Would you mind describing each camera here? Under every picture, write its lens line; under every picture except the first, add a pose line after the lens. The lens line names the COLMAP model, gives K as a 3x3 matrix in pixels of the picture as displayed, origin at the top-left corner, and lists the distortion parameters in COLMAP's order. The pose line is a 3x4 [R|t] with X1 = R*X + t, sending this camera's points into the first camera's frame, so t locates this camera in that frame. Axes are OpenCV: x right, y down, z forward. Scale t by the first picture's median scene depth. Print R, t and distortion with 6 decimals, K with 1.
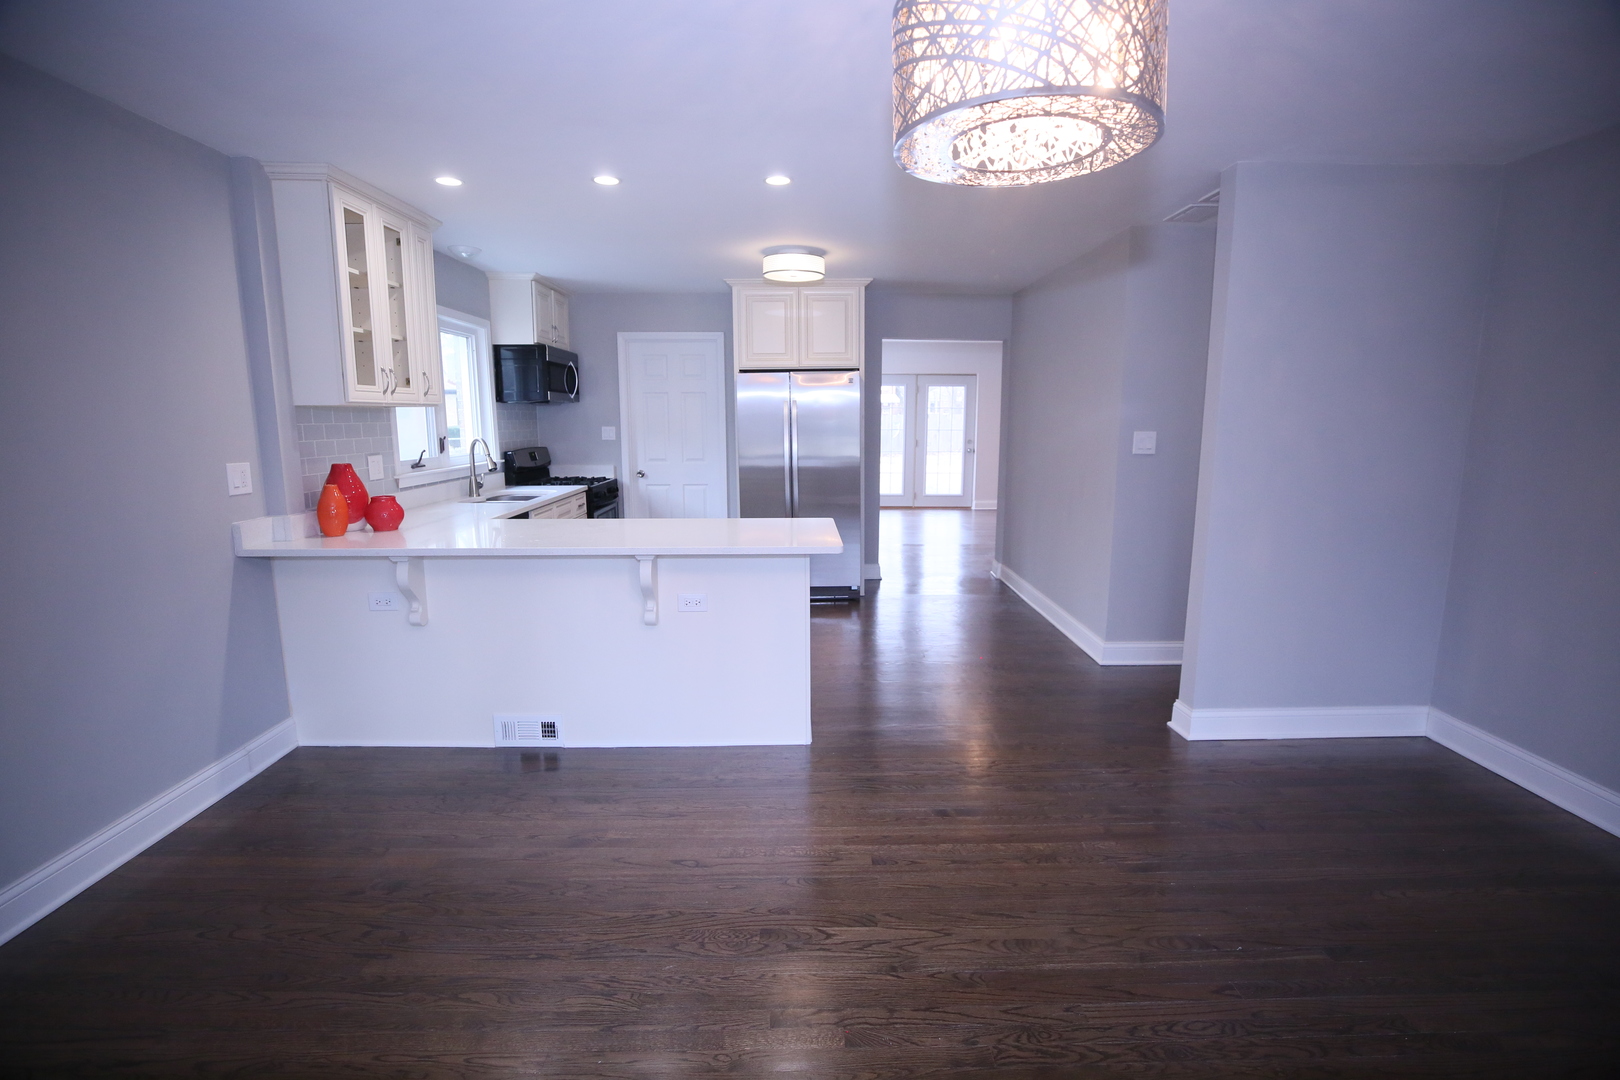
lens RADIAL K [[742.2, 0, 809.8], [0, 742.2, 534.7], [0, 0, 1]] dist [-0.045873, 0.014206]
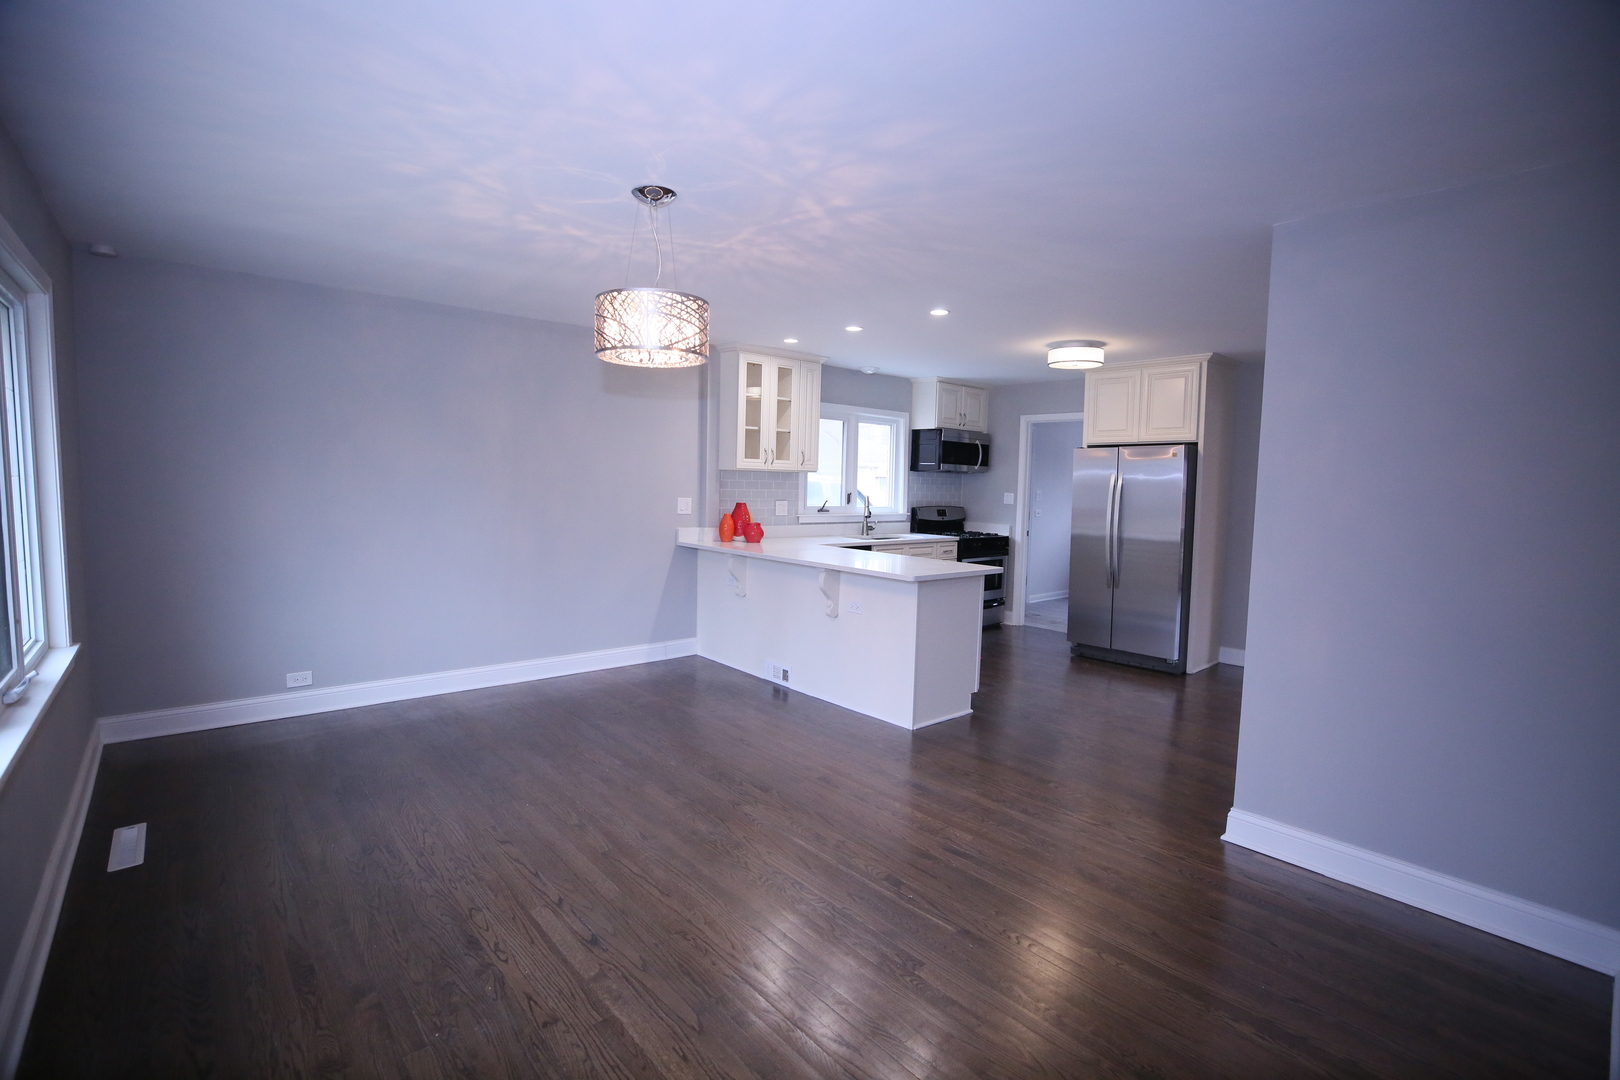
lens RADIAL K [[742.2, 0, 809.8], [0, 742.2, 534.7], [0, 0, 1]] dist [-0.045873, 0.014206]
pose [[0.644201, 0.073541, -0.761312, 0.873775], [-0.147084, 0.988700, -0.028953, 0.006734], [0.750580, 0.130628, 0.647739, -0.026991]]
